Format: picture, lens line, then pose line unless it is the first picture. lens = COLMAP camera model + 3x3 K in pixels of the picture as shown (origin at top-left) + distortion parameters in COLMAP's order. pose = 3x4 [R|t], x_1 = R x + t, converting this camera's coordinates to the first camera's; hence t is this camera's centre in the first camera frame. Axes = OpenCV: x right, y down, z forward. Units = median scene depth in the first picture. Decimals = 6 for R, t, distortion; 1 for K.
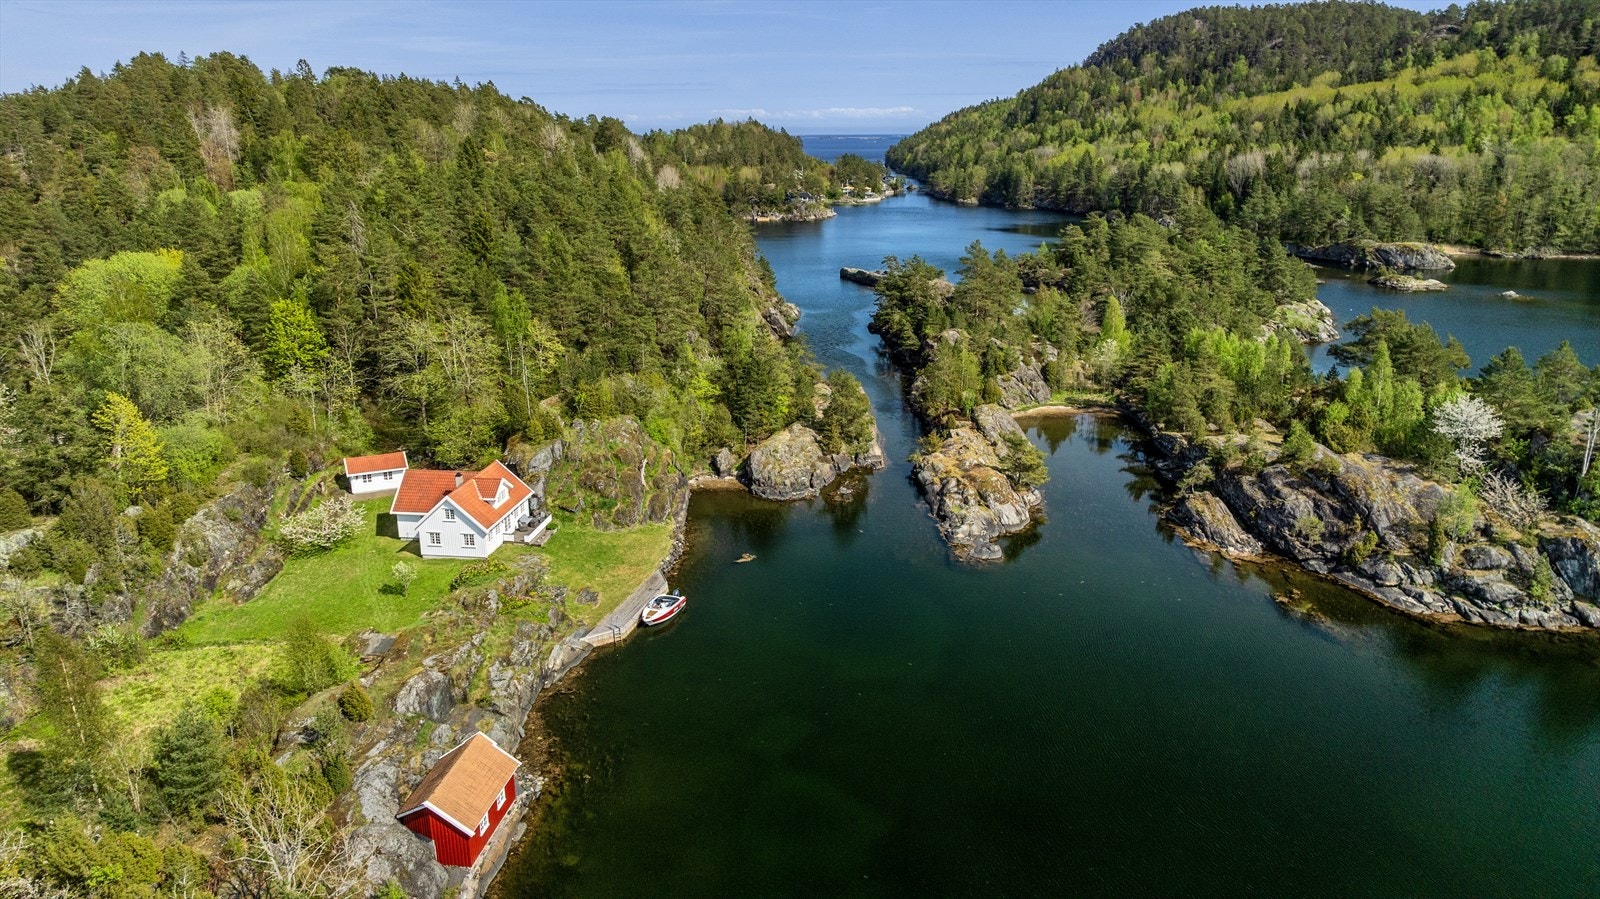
lens RADIAL K [[1130.3, 0, 801.6], [0, 1130.3, 440.6], [0, 0, 1]] dist [-0.029245, 0.037652]
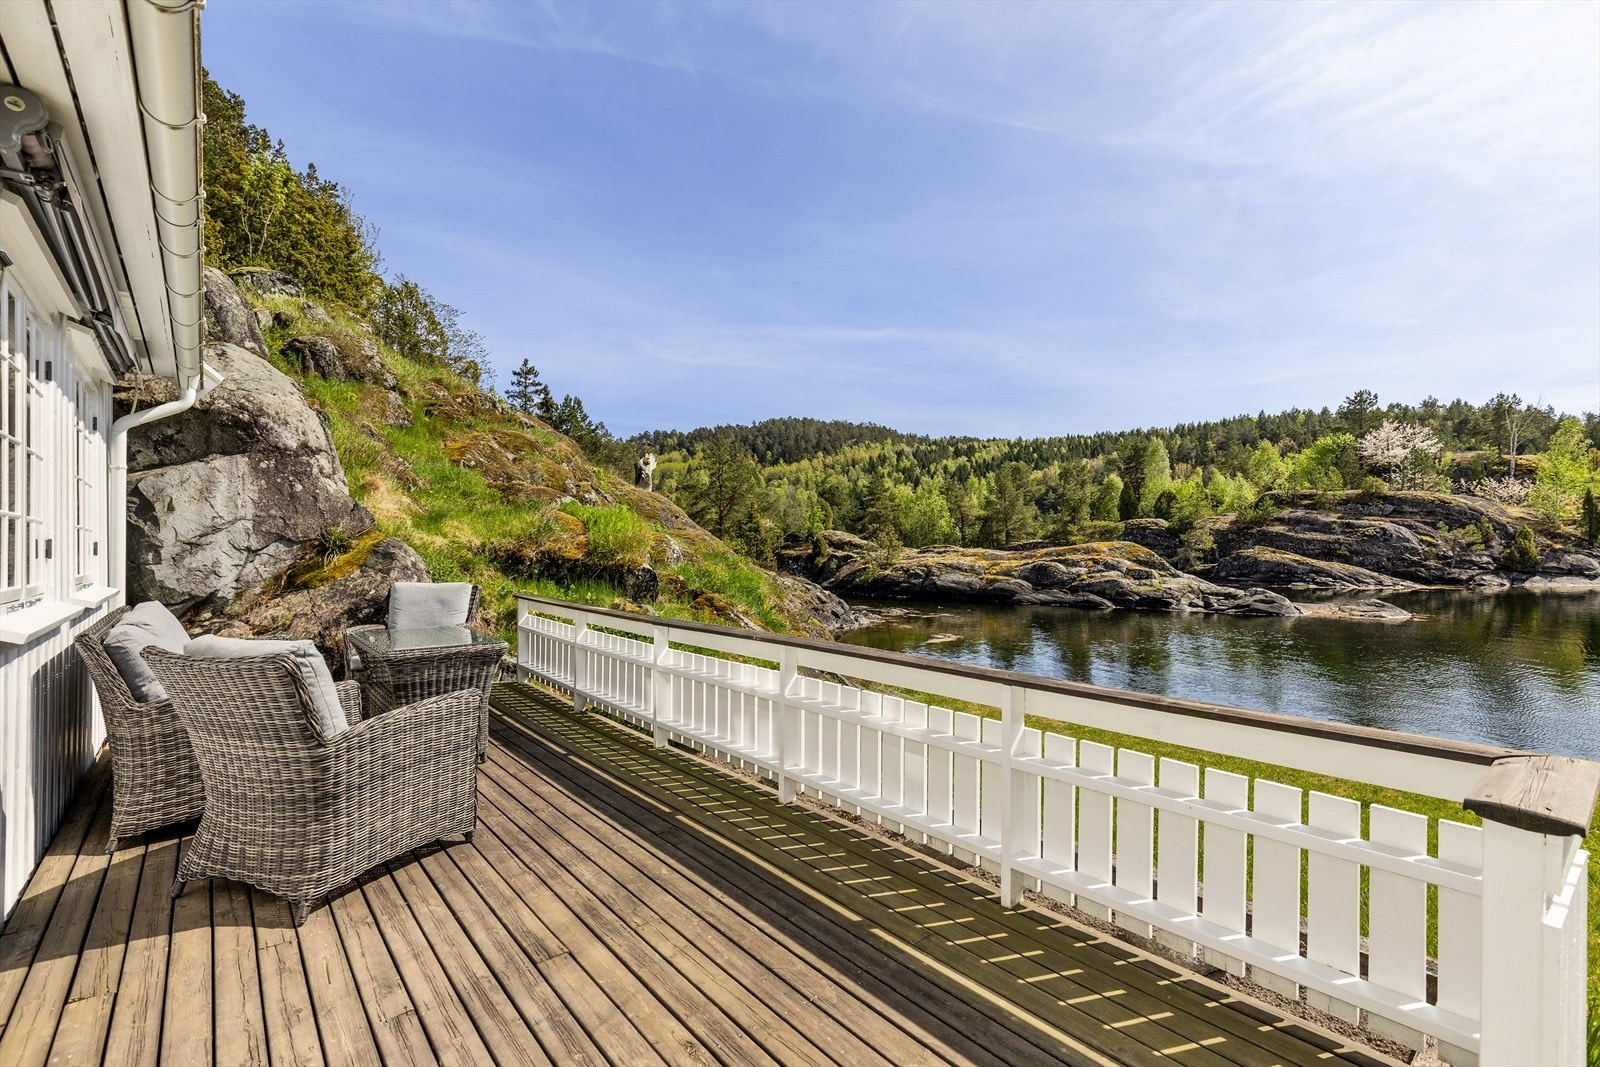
lens RADIAL K [[719.8, 0, 797.8], [0, 719.8, 541.5], [0, 0, 1]] dist [0.011092, 0.000496]
pose [[0.687190, -0.006736, 0.726446, -0.245004], [0.204507, 0.961312, -0.184541, 0.074485], [-0.697099, 0.275378, 0.661982, 0.938172]]
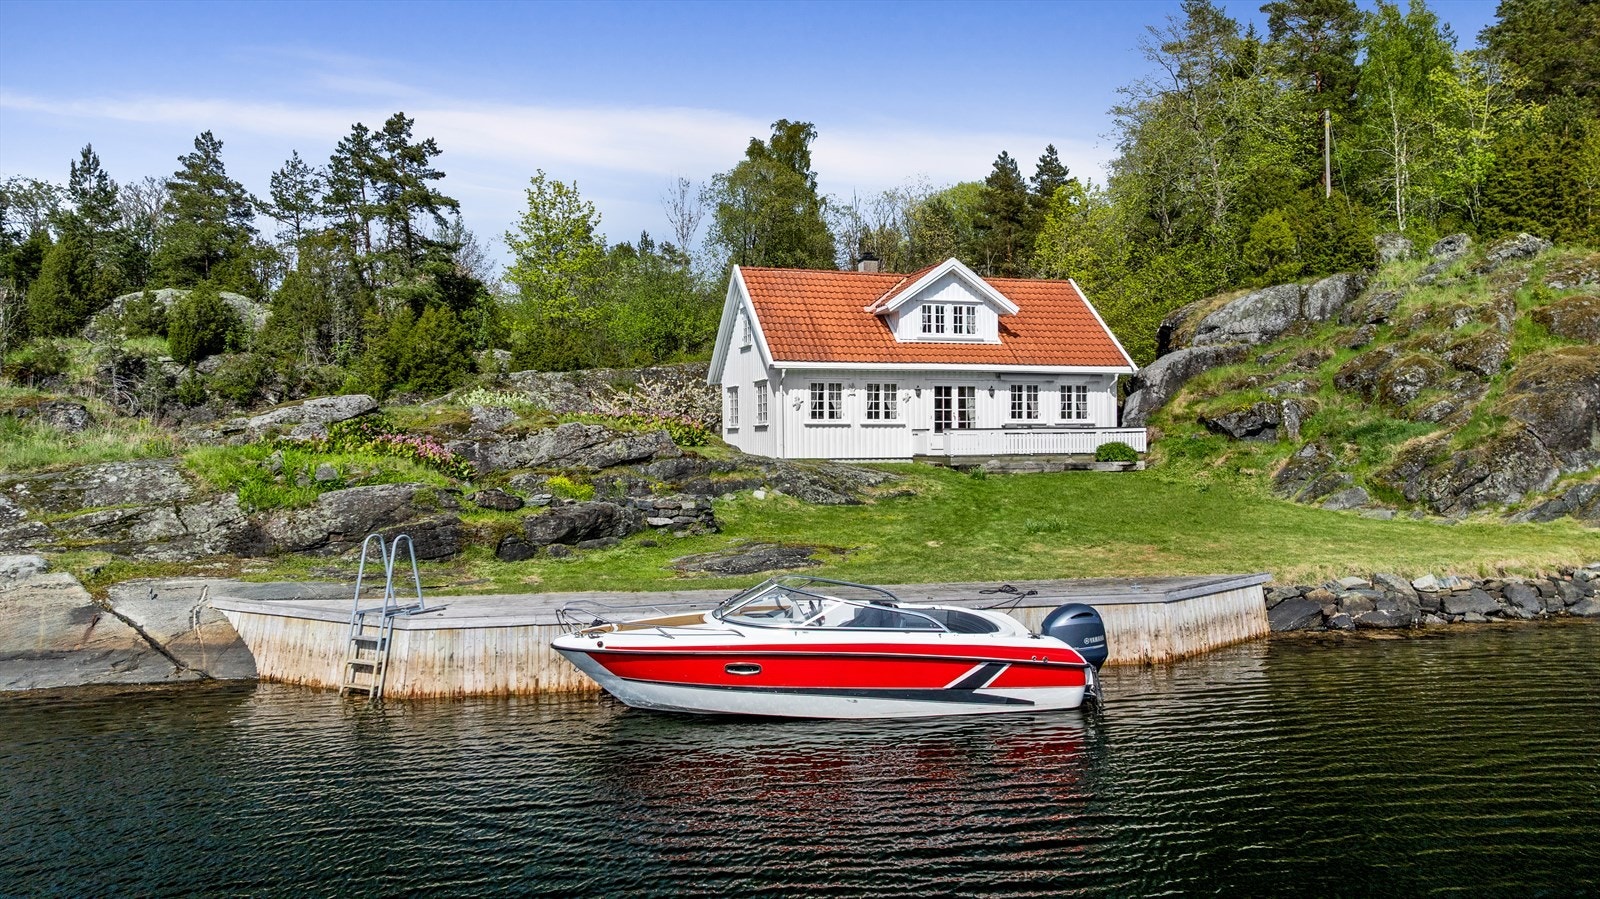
lens RADIAL K [[1130.3, 0, 811.1], [0, 1130.3, 457.0], [0, 0, 1]] dist [-0.029245, 0.037652]
pose [[0.438707, 0.005343, -0.898614, -0.000733], [-0.229992, 0.967344, -0.106531, 0.121416], [0.868700, 0.253410, 0.425610, 0.796494]]
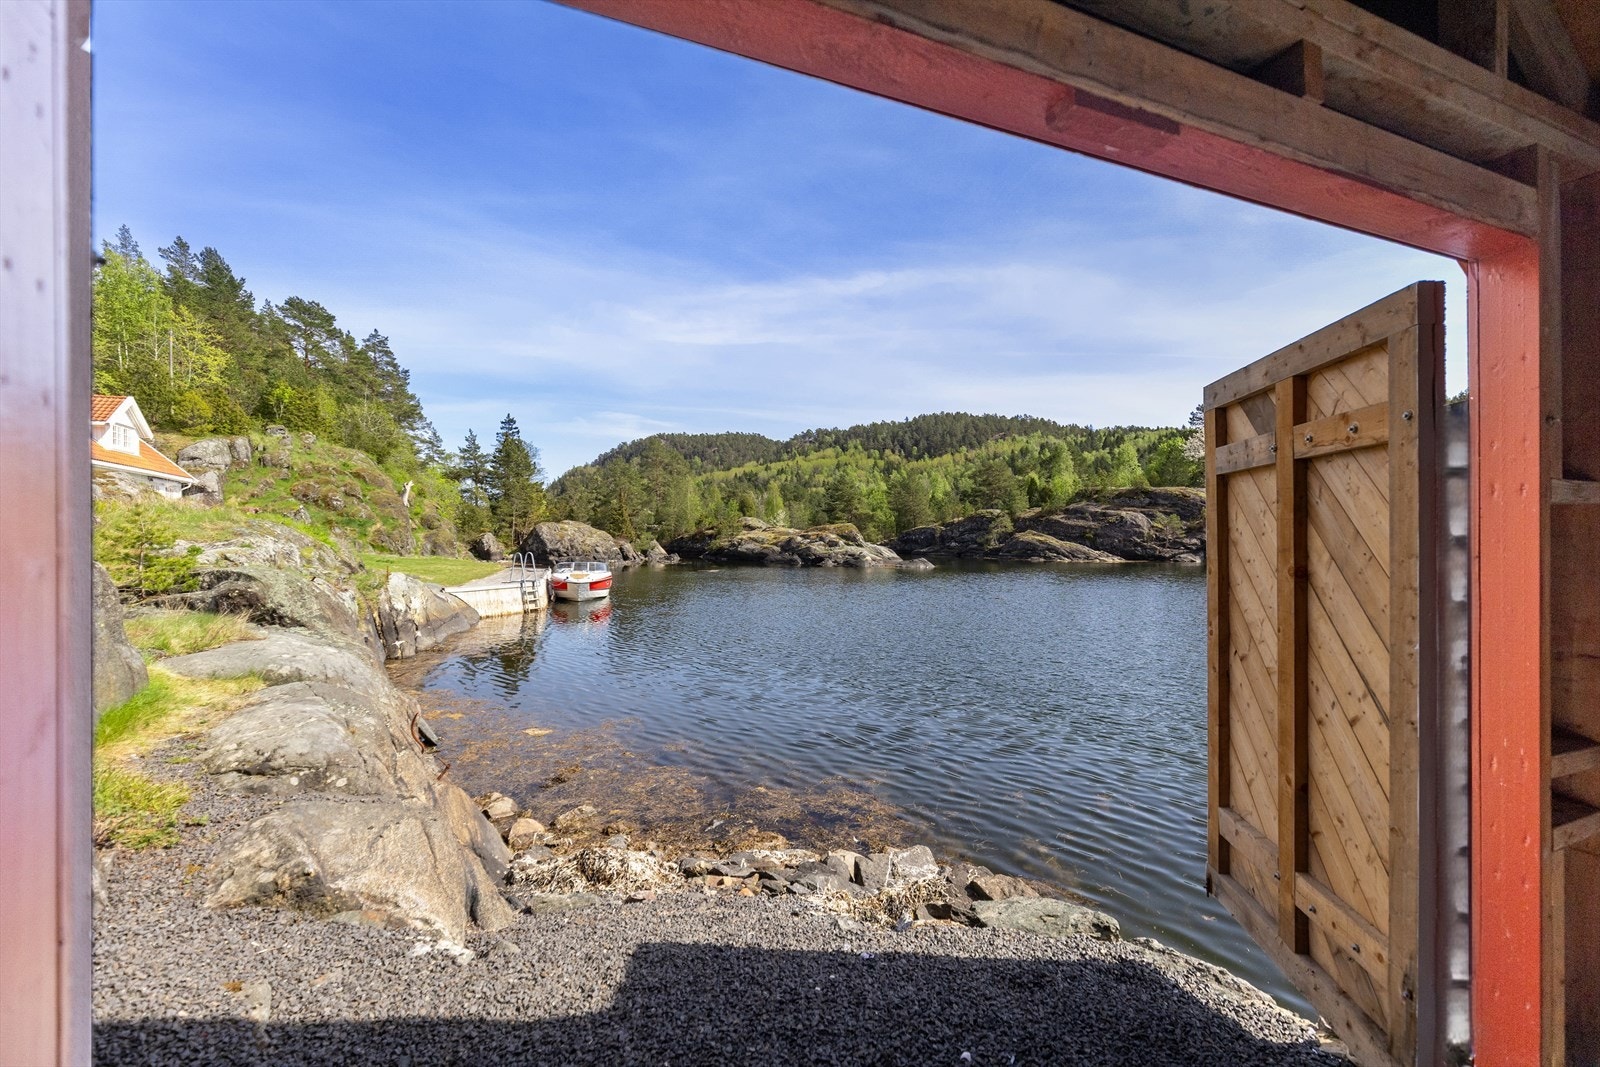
lens RADIAL K [[719.8, 0, 800.4], [0, 719.8, 537.2], [0, 0, 1]] dist [0.011092, 0.000496]
pose [[0.850956, 0.000084, 0.525237, -0.176439], [0.139848, 0.963866, -0.226728, 0.183111], [-0.506277, 0.266389, 0.820196, 0.595675]]
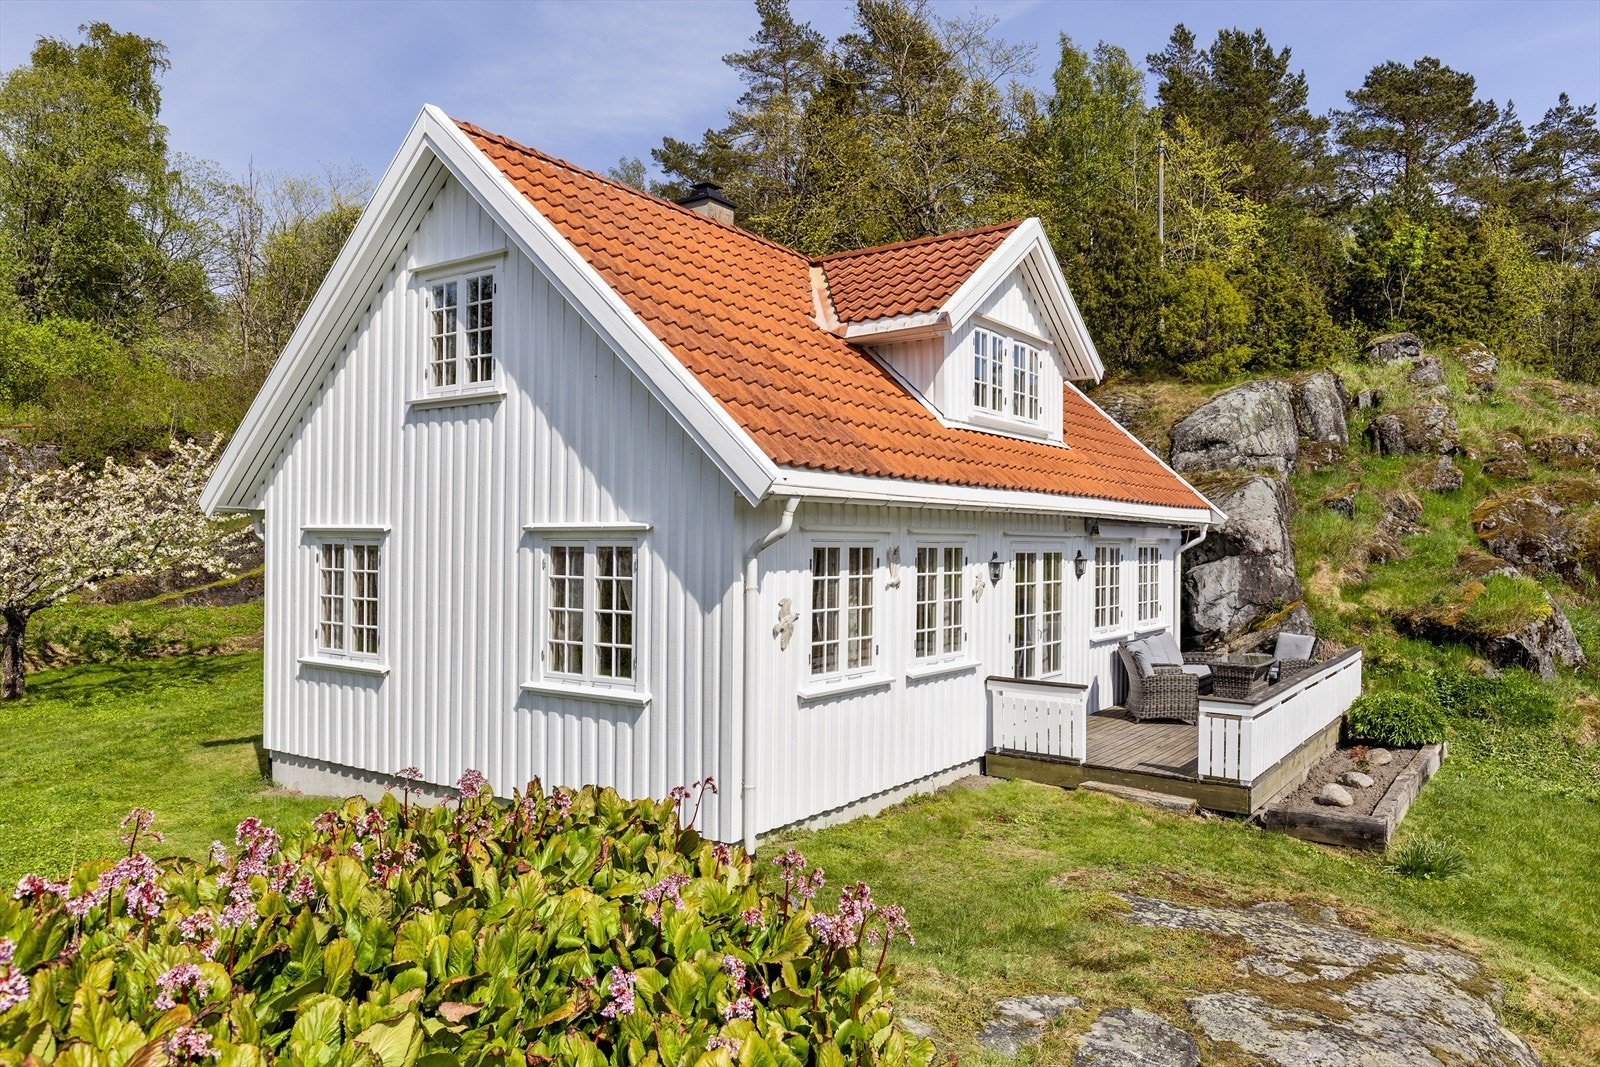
lens RADIAL K [[1109.3, 0, 798.0], [0, 1109.3, 529.2], [0, 0, 1]] dist [-0.001353, -0.003897]
pose [[0.886780, 0.003890, -0.462176, -0.218095], [-0.132671, 0.960025, -0.246476, 0.091774], [0.442742, 0.279887, 0.851847, 0.844661]]
